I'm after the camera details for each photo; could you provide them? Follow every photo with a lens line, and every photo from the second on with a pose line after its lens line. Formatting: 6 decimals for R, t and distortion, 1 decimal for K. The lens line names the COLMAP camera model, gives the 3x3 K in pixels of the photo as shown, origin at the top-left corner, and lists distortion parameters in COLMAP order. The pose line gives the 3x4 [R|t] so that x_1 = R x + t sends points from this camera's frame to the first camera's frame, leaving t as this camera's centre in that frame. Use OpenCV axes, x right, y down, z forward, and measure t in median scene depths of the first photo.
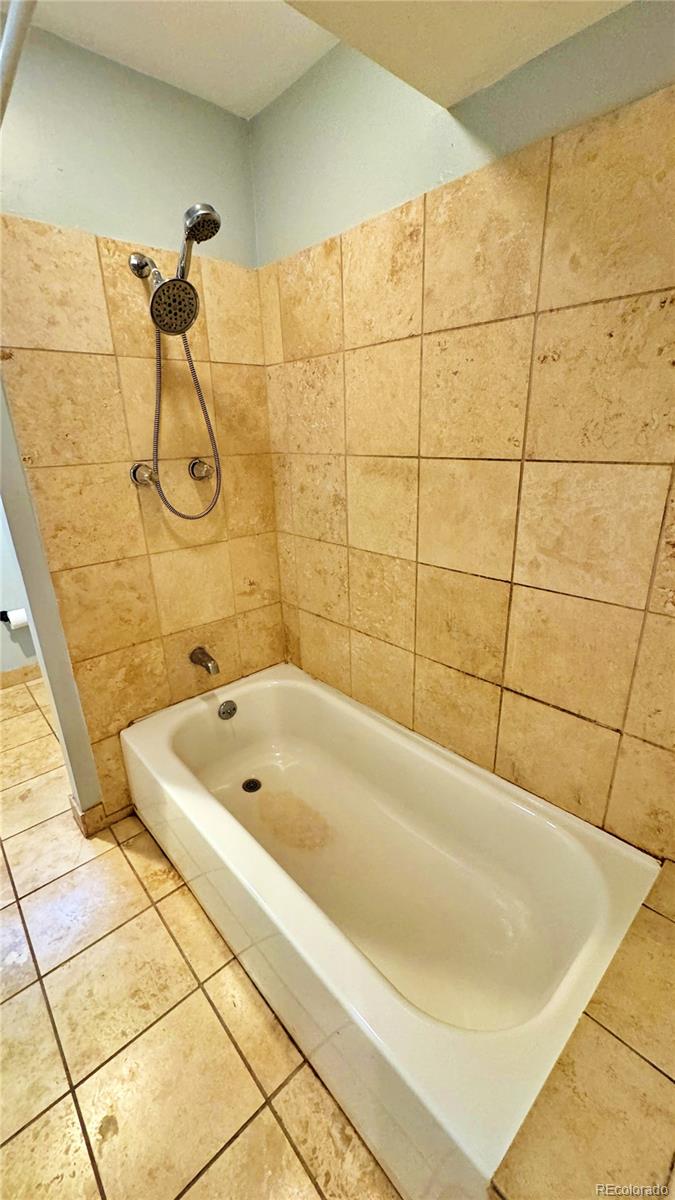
lens RADIAL K [[477.4, 0, 336.2], [0, 477.4, 599.1], [0, 0, 1]] dist [-0.003981, 0.000345]
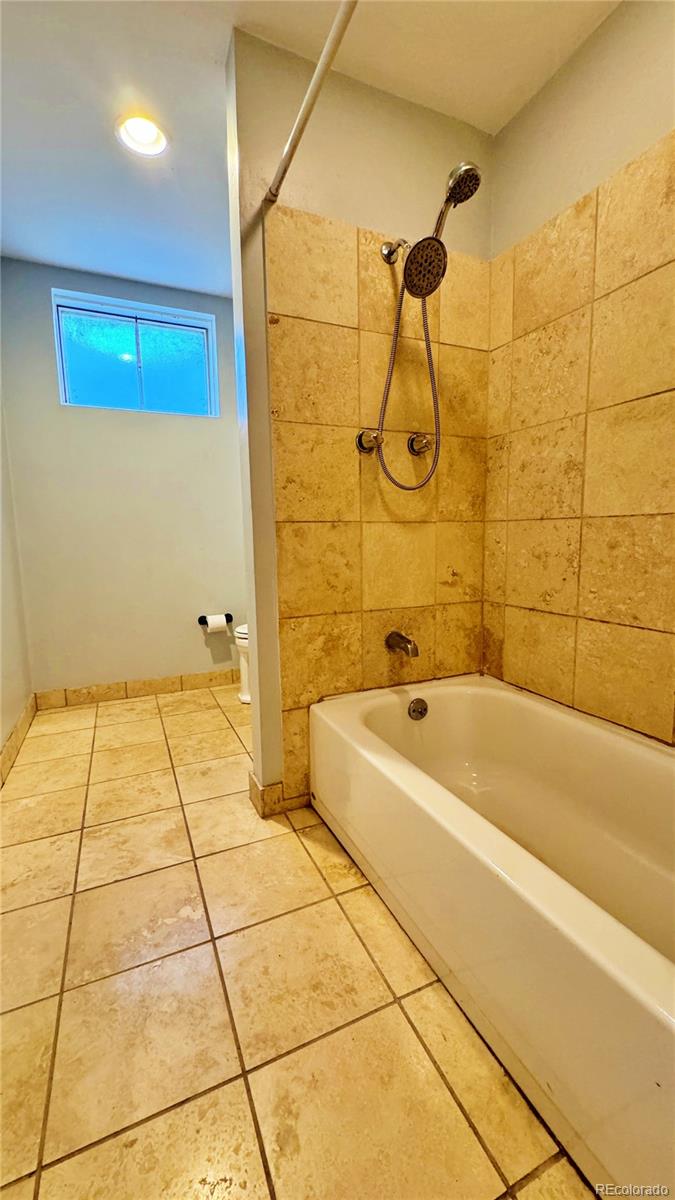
lens RADIAL K [[477.4, 0, 337.2], [0, 477.4, 599.5], [0, 0, 1]] dist [-0.003981, 0.000345]
pose [[0.953353, 0.052367, -0.297282, -0.149254], [-0.110060, 0.977344, -0.180790, 0.268304], [0.281079, 0.205076, 0.937517, 0.096941]]
